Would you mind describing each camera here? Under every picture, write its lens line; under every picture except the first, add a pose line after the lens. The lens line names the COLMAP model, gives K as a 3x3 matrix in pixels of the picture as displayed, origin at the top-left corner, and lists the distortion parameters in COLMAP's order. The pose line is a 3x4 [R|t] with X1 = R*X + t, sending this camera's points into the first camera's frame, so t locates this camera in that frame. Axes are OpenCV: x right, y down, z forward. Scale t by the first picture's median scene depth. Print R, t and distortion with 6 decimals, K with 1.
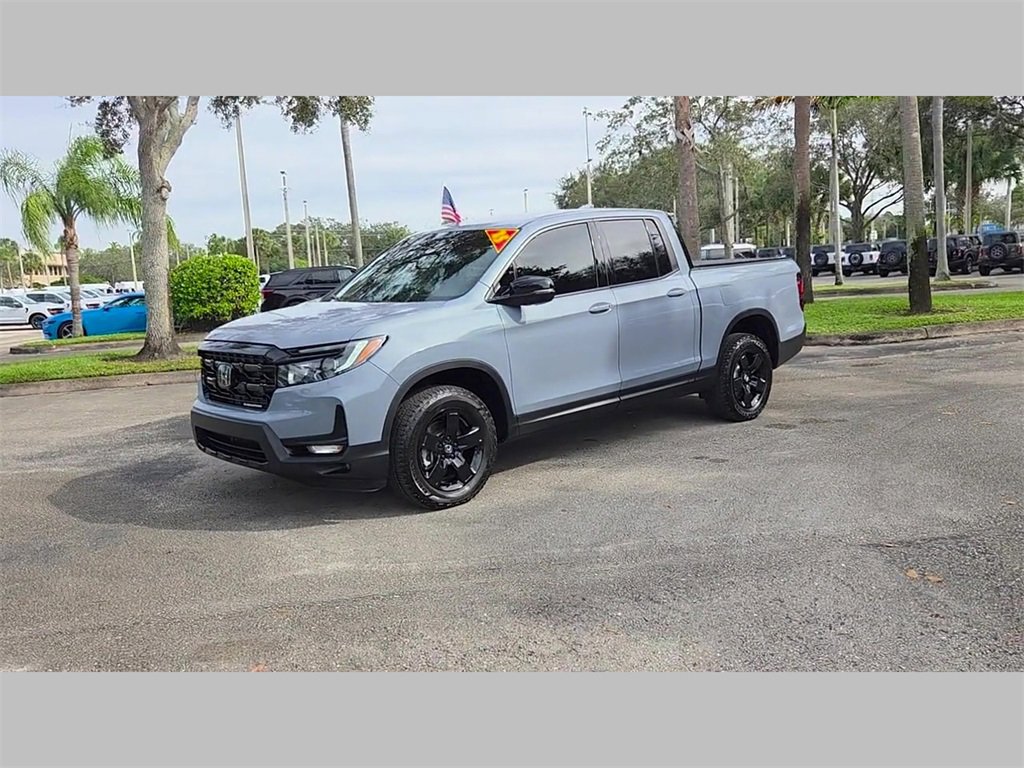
lens RADIAL K [[875.8, 0, 509.5], [0, 875.8, 377.3], [0, 0, 1]] dist [0.000959, 0.009904]
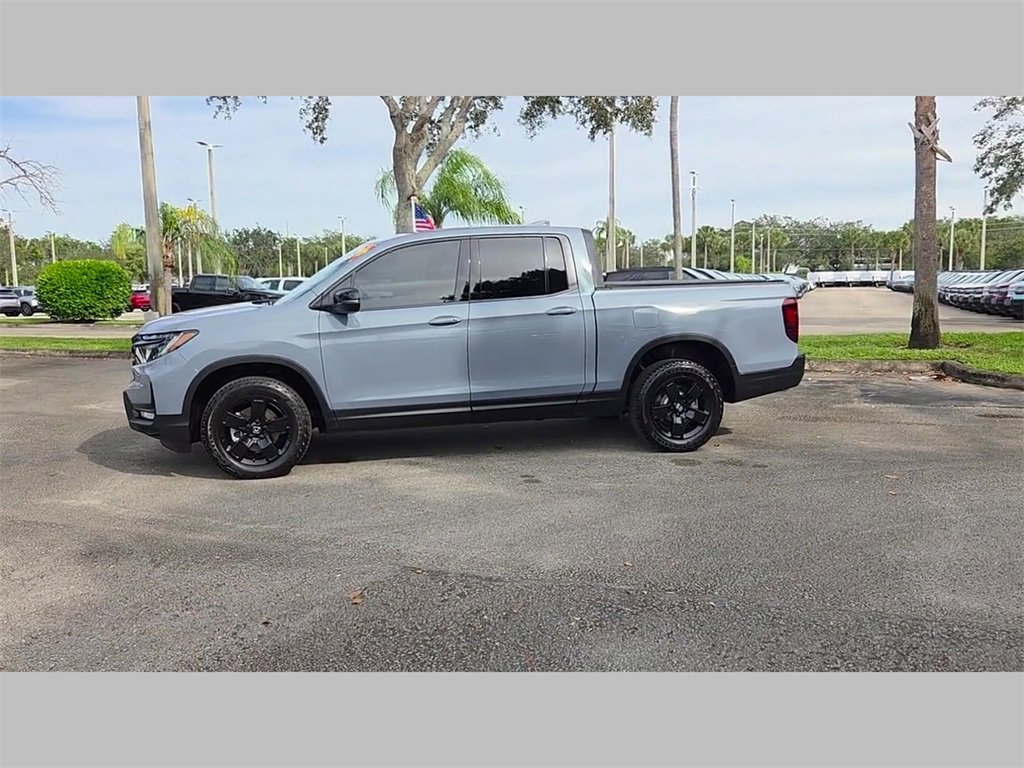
lens RADIAL K [[875.8, 0, 513.4], [0, 875.8, 380.5], [0, 0, 1]] dist [0.000959, 0.009904]
pose [[0.866973, 0.100786, -0.488057, 0.673276], [-0.097518, 0.994713, 0.032185, -0.047557], [0.488721, 0.019691, 0.872218, 0.112524]]
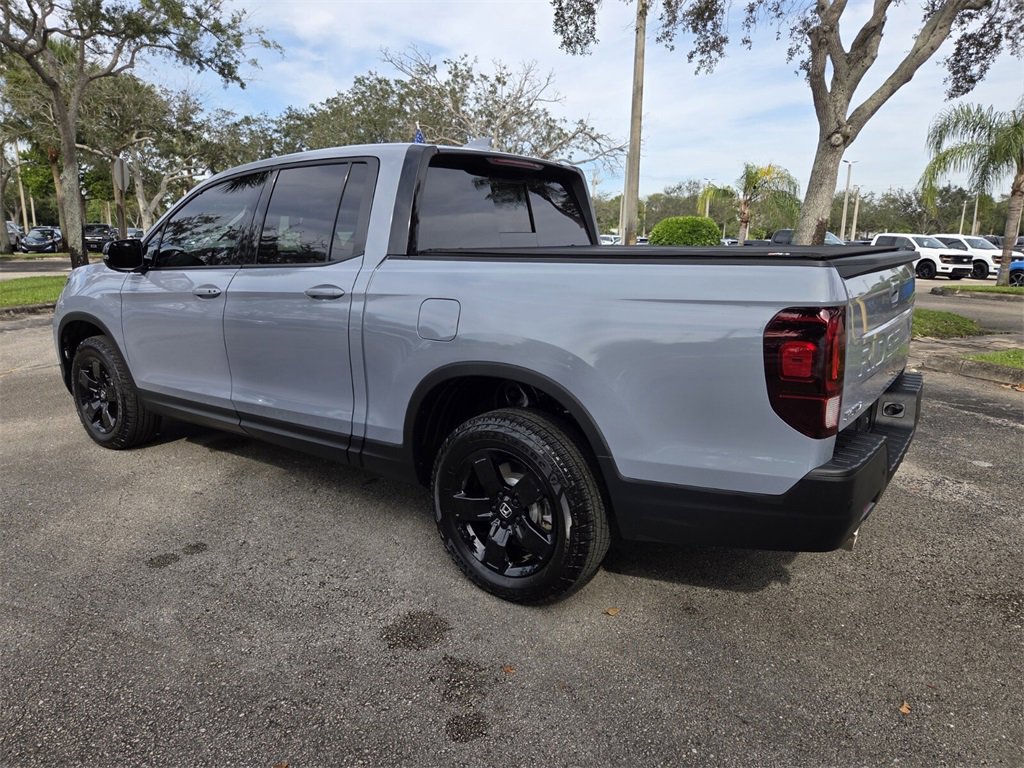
lens RADIAL K [[686.9, 0, 503.6], [0, 686.9, 378.0], [0, 0, 1]] dist [0.057177, -0.037019]
pose [[0.191229, 0.255787, -0.947631, 0.697948], [-0.146476, 0.962074, 0.230128, -0.173844], [0.970555, 0.094798, 0.221443, 1.077620]]
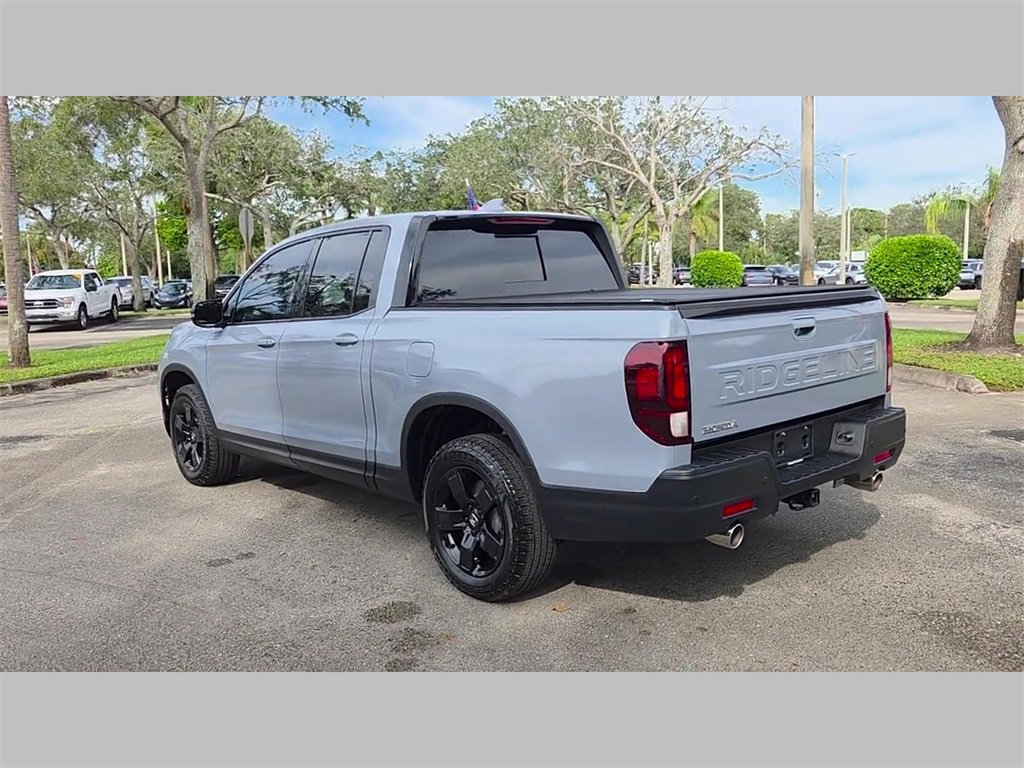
lens RADIAL K [[875.8, 0, 514.8], [0, 875.8, 382.9], [0, 0, 1]] dist [0.000959, 0.009904]
pose [[-0.013567, 0.182869, -0.983044, 0.921792], [-0.097985, 0.978159, 0.183313, -0.214304], [0.995095, 0.098810, 0.004648, 1.196719]]
